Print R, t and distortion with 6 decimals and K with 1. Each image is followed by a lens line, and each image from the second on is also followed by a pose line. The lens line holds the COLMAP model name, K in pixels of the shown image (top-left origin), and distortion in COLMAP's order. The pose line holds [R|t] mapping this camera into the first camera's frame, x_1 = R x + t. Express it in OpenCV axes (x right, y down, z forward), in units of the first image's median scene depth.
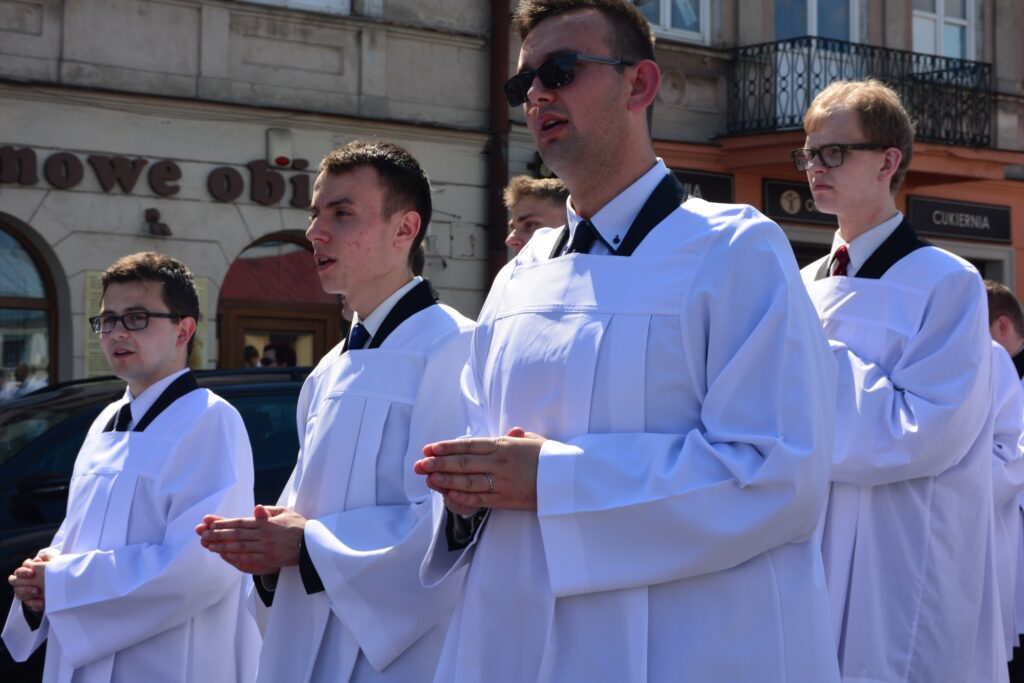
lens RADIAL K [[2013.9, 0, 516.0], [0, 2013.9, 343.3], [0, 0, 1]] dist [0.093698, 0.000000]
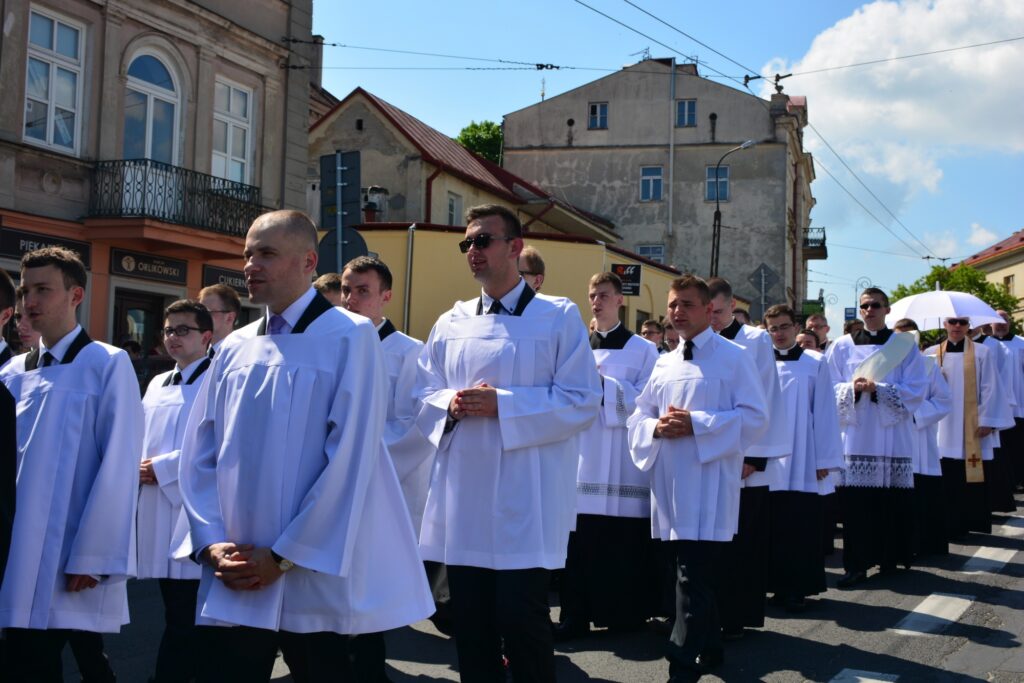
lens RADIAL K [[1362.8, 0, 503.0], [0, 1362.8, 336.9], [0, 0, 1]] dist [-0.010717, 0.000000]
pose [[0.887127, 0.042577, 0.459557, -0.088674], [-0.034658, 0.999070, -0.025659, 0.003094], [-0.460222, 0.006835, 0.887778, -0.060690]]
